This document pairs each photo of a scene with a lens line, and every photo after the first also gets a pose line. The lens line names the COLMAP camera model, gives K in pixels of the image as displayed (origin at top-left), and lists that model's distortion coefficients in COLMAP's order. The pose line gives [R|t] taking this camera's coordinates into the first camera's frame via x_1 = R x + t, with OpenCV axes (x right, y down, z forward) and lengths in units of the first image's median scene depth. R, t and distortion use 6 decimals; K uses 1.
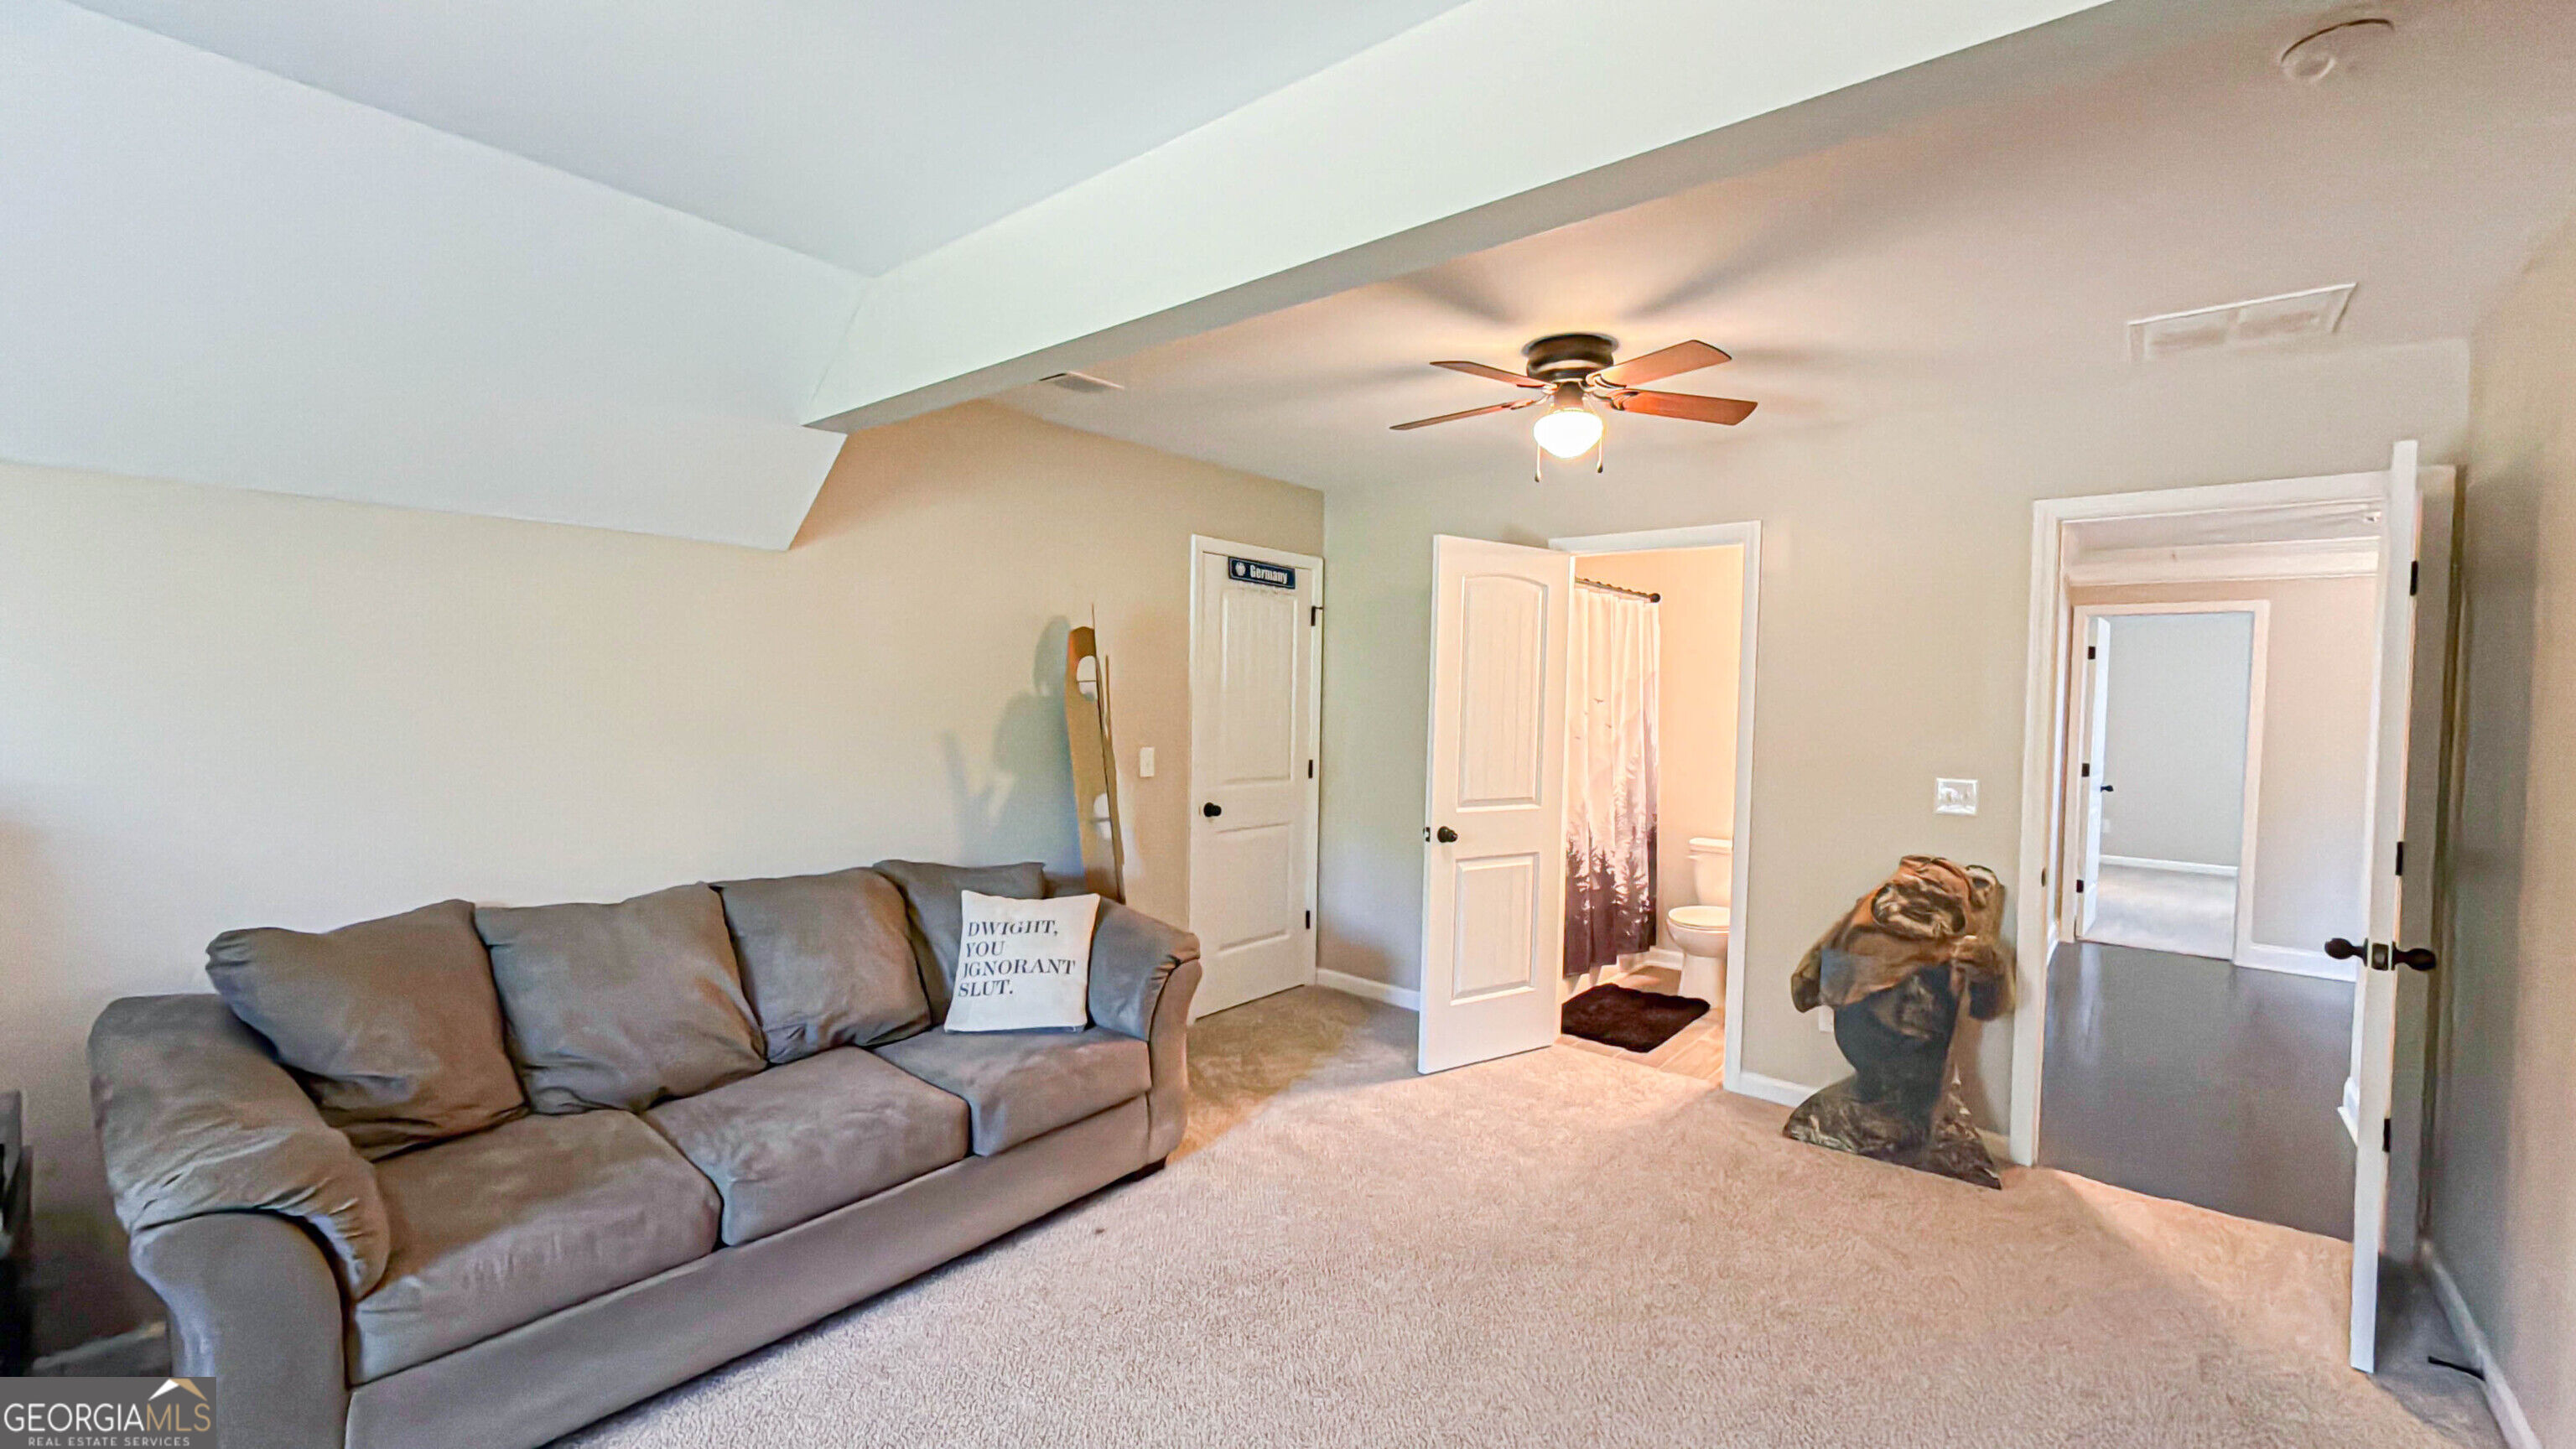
lens RADIAL K [[1027.7, 0, 1286.3], [0, 1027.7, 723.8], [0, 0, 1]] dist [0.000532, -0.000045]
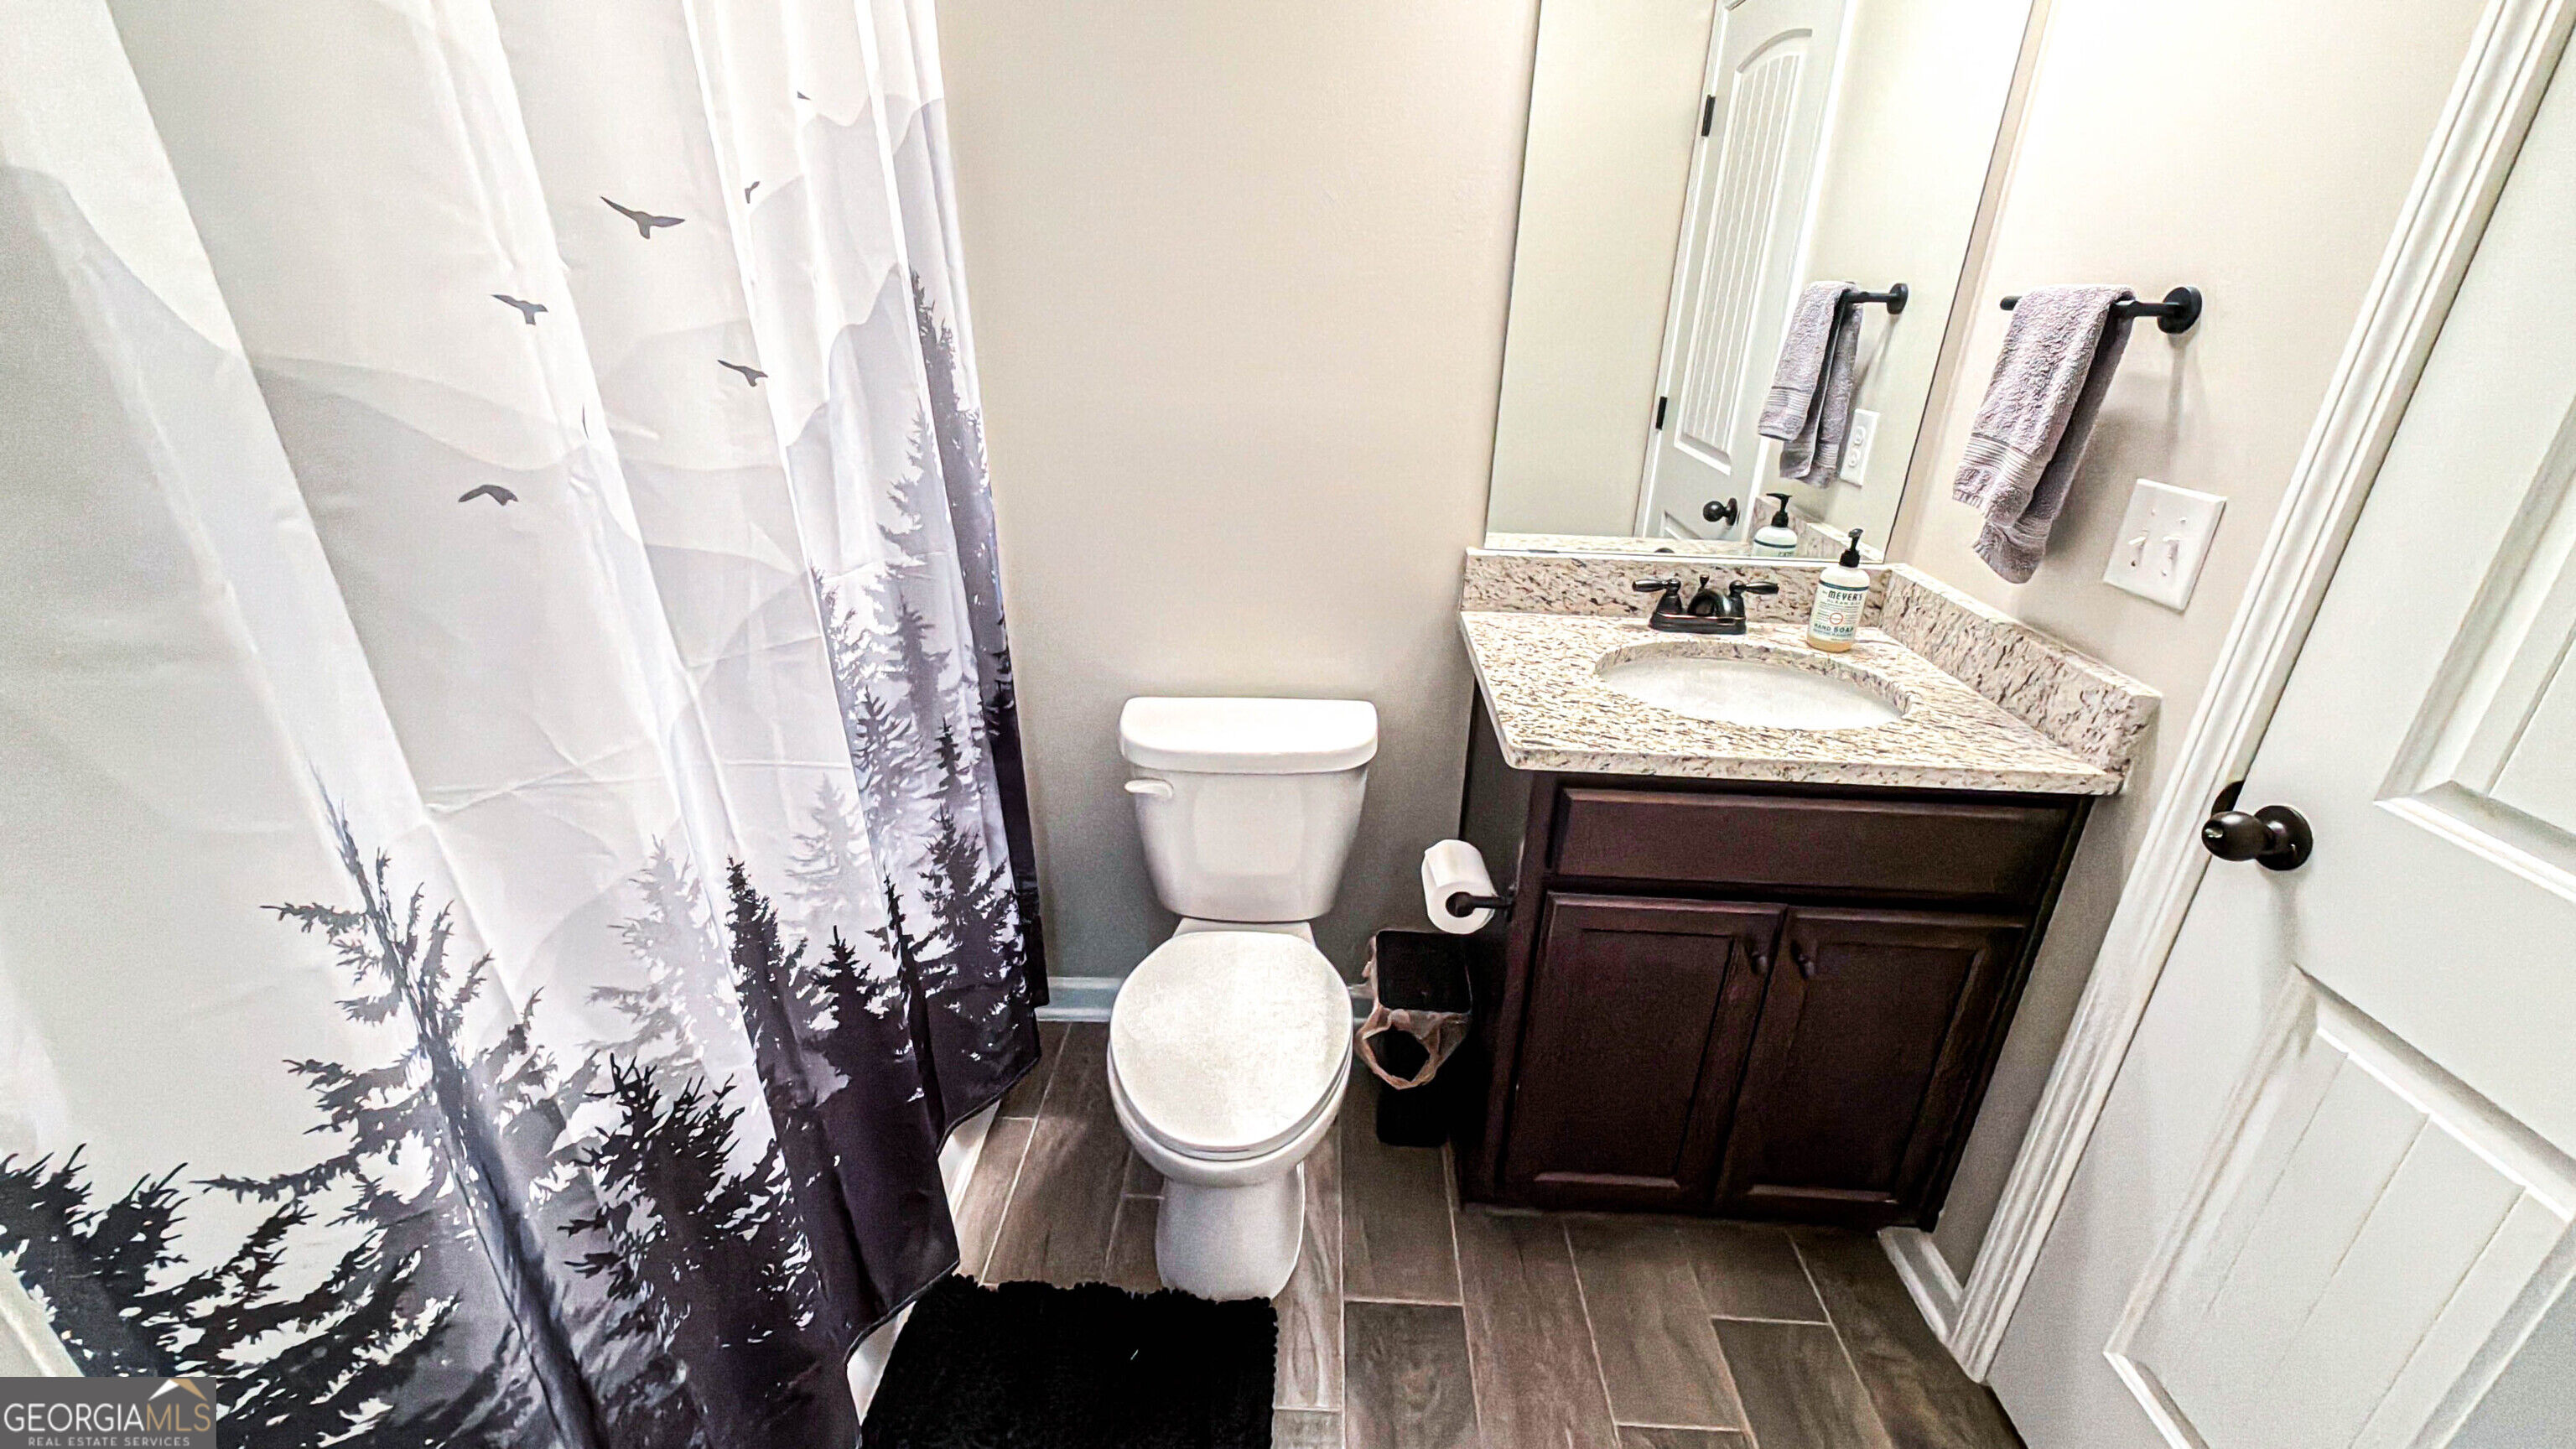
lens RADIAL K [[1027.7, 0, 1288.9], [0, 1027.7, 723.3], [0, 0, 1]] dist [0.000532, -0.000045]
pose [[0.785319, -0.251859, 0.565545, 0.255773], [0.013134, 0.920081, 0.391509, -0.010314], [-0.618952, -0.300032, 0.725865, 0.743202]]
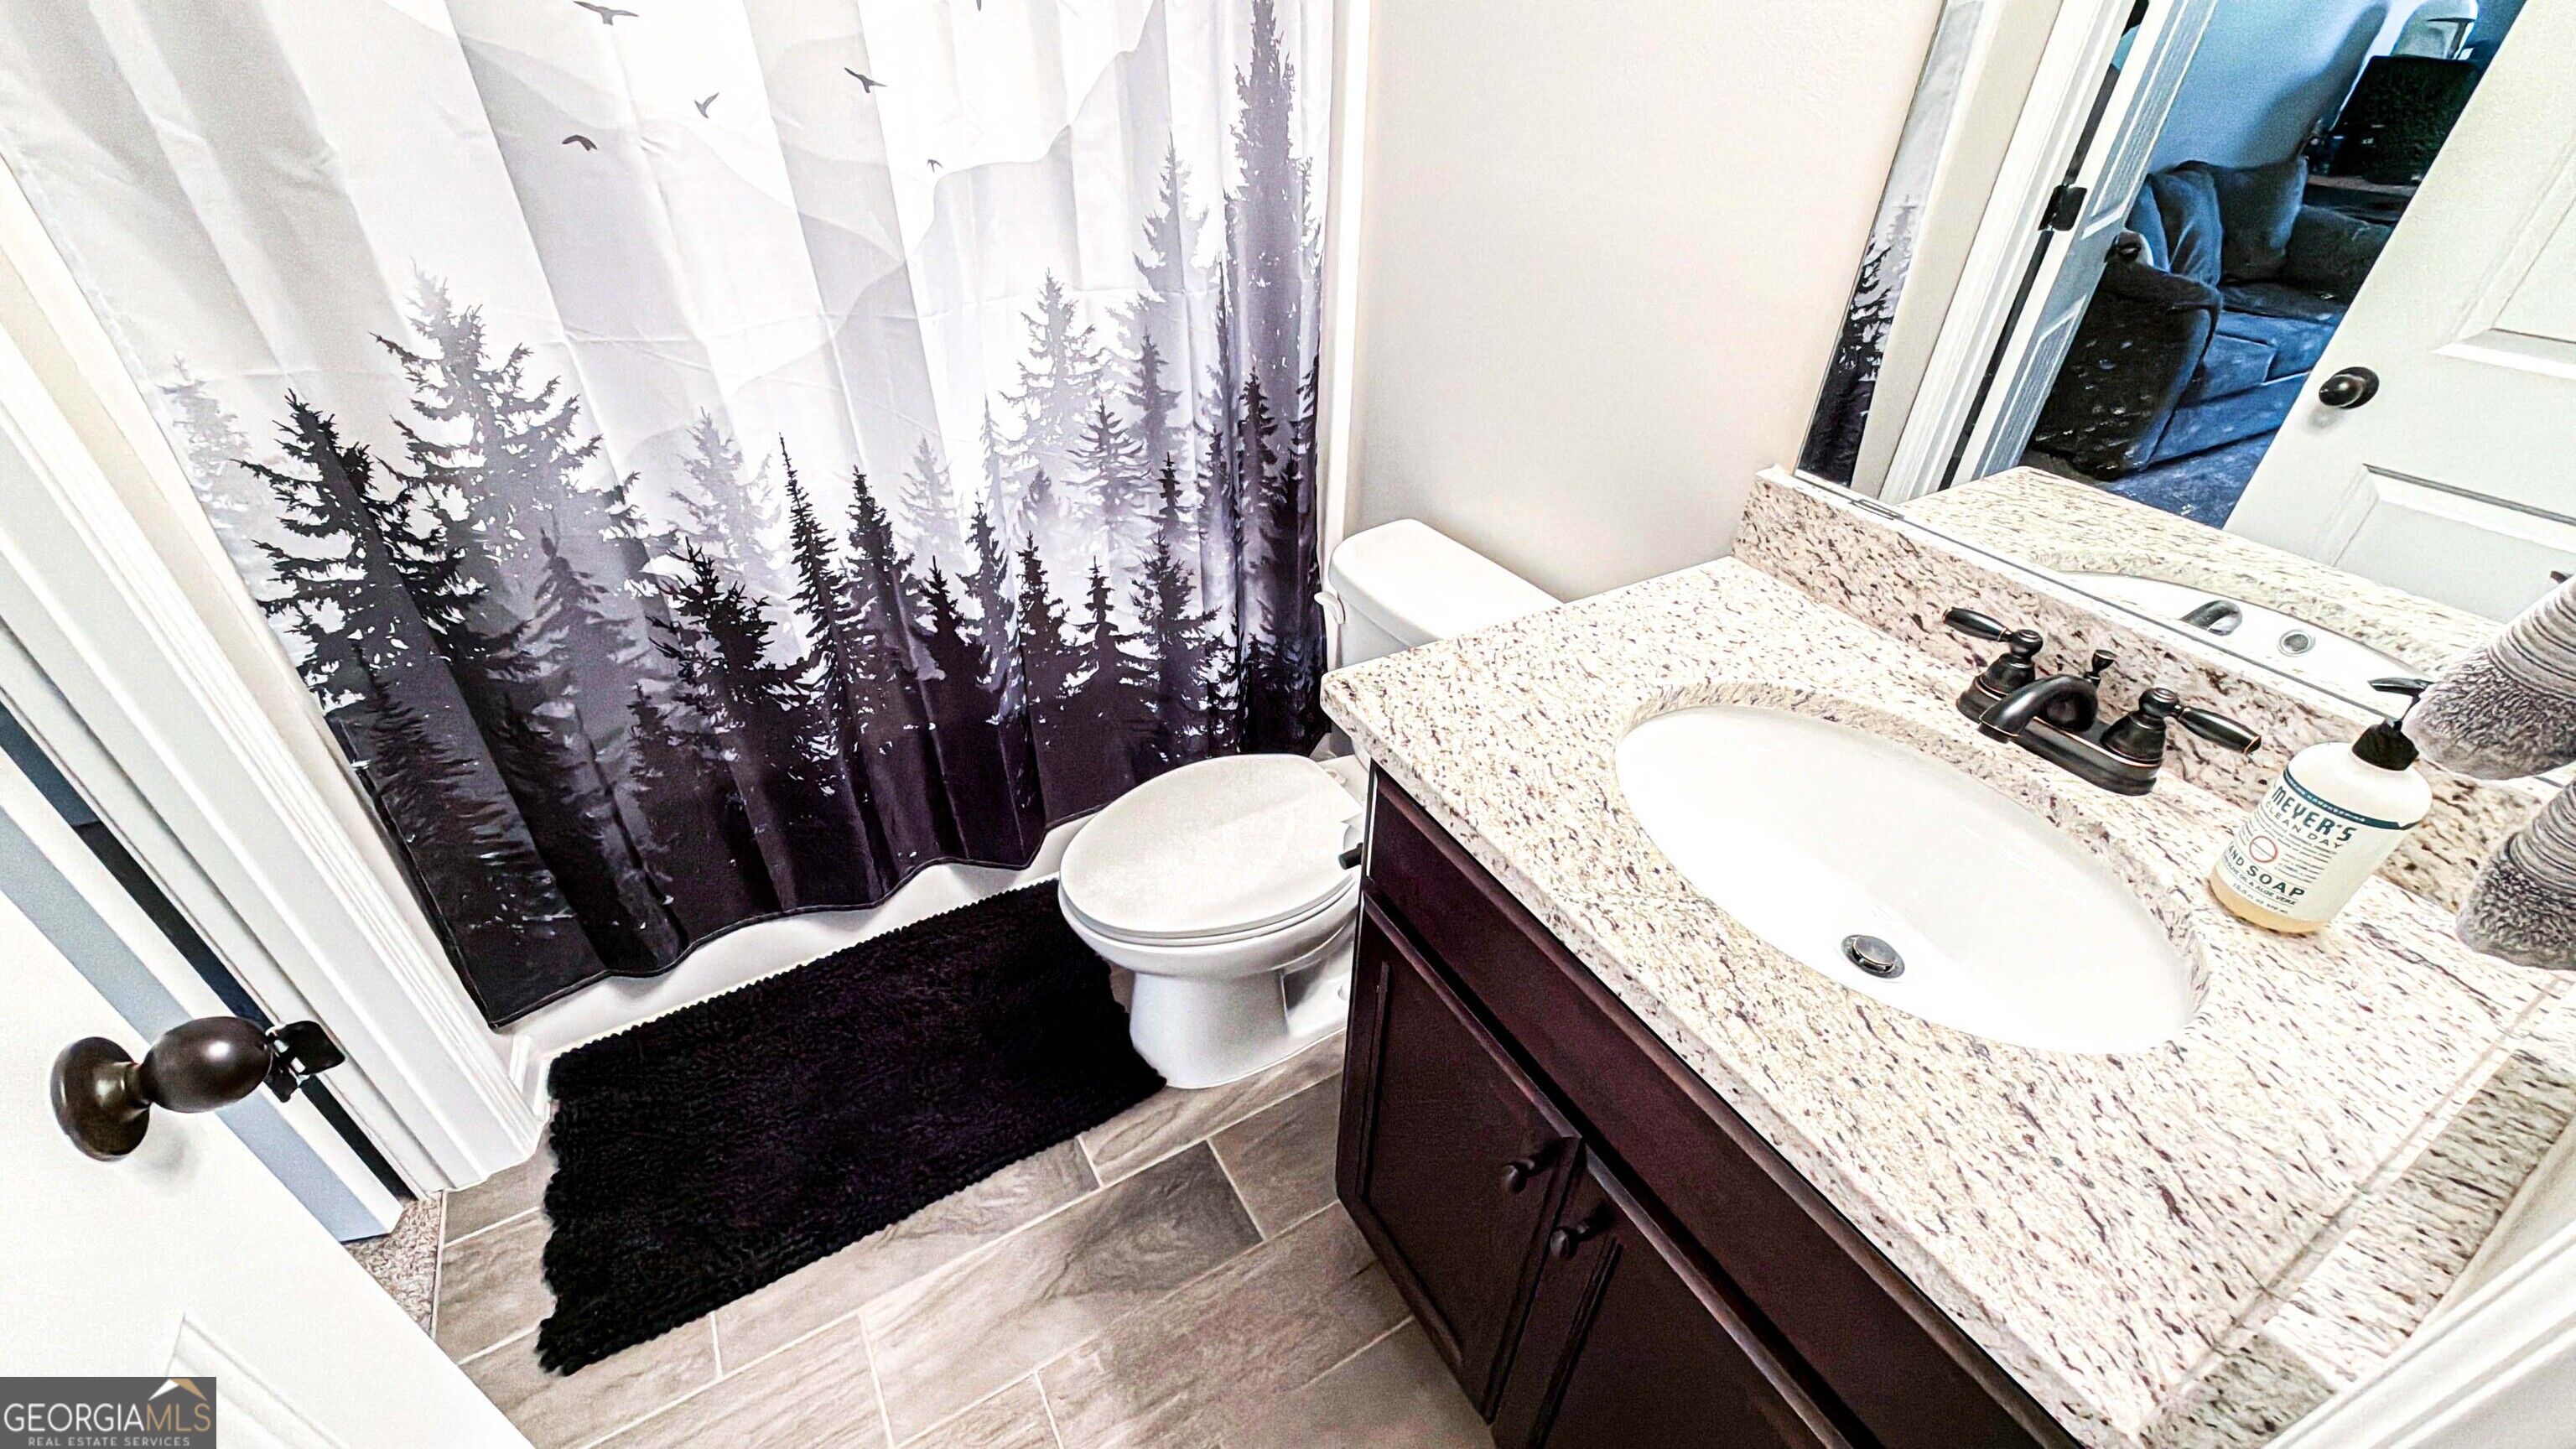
lens RADIAL K [[1027.7, 0, 1285.3], [0, 1027.7, 717.9], [0, 0, 1]] dist [0.000532, -0.000045]
pose [[0.942841, 0.188542, -0.274778, 0.468531], [-0.009645, 0.839651, 0.543041, -0.003672], [0.333103, -0.509351, 0.793476, 0.733648]]
